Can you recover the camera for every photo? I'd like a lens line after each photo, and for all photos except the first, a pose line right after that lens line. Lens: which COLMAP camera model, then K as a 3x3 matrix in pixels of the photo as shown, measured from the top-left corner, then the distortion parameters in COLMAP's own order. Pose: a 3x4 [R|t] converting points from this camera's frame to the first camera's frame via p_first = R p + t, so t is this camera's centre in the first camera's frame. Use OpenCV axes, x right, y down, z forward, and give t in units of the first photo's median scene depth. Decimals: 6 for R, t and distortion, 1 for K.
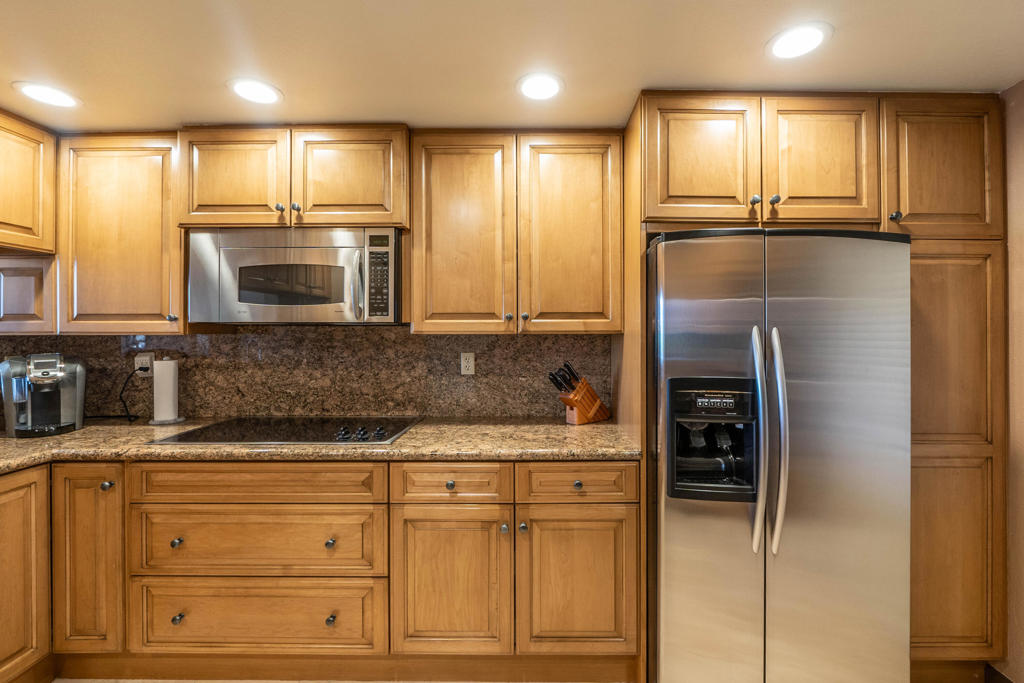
lens RADIAL K [[430.1, 0, 536.8], [0, 430.1, 328.3], [0, 0, 1]] dist [-0.010055, 0.000553]
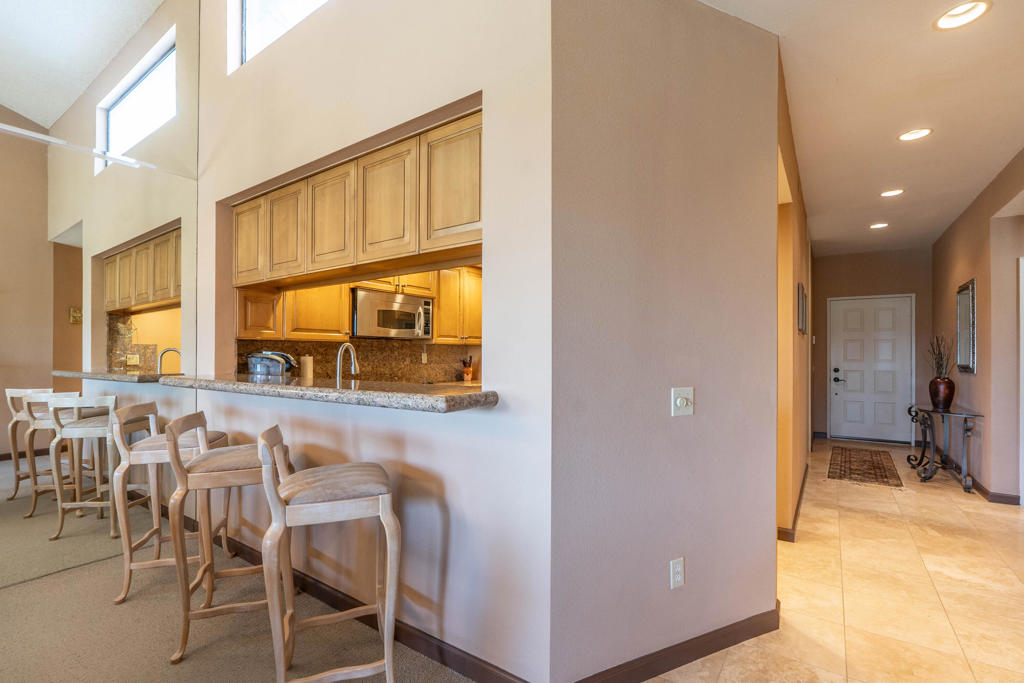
lens RADIAL K [[456.2, 0, 488.3], [0, 456.2, 355.5], [0, 0, 1]] dist [0.005715, -0.000750]
pose [[0.598812, 0.000773, 0.800889, -2.102685], [-0.005428, 0.999980, 0.003093, 0.068759], [-0.800871, -0.006199, 0.598805, -0.747530]]
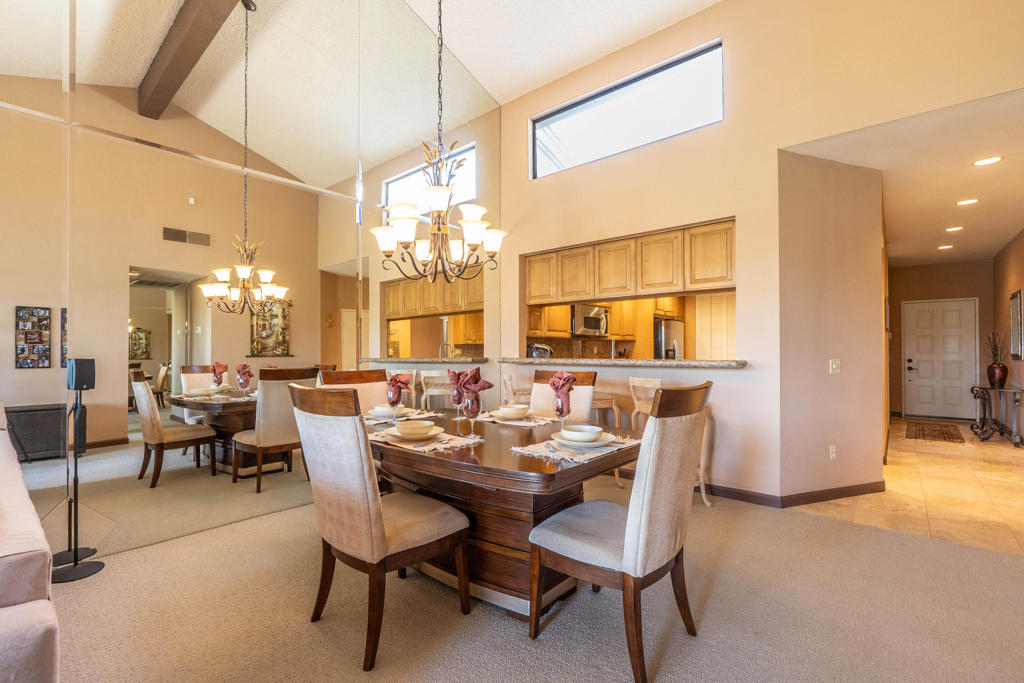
lens RADIAL K [[456.2, 0, 494.3], [0, 456.2, 350.5], [0, 0, 1]] dist [0.005715, -0.000750]
pose [[0.659882, 0.005043, 0.751352, -3.533458], [-0.003175, 0.999987, -0.003923, 0.115099], [-0.751362, 0.000203, 0.659890, -0.688459]]
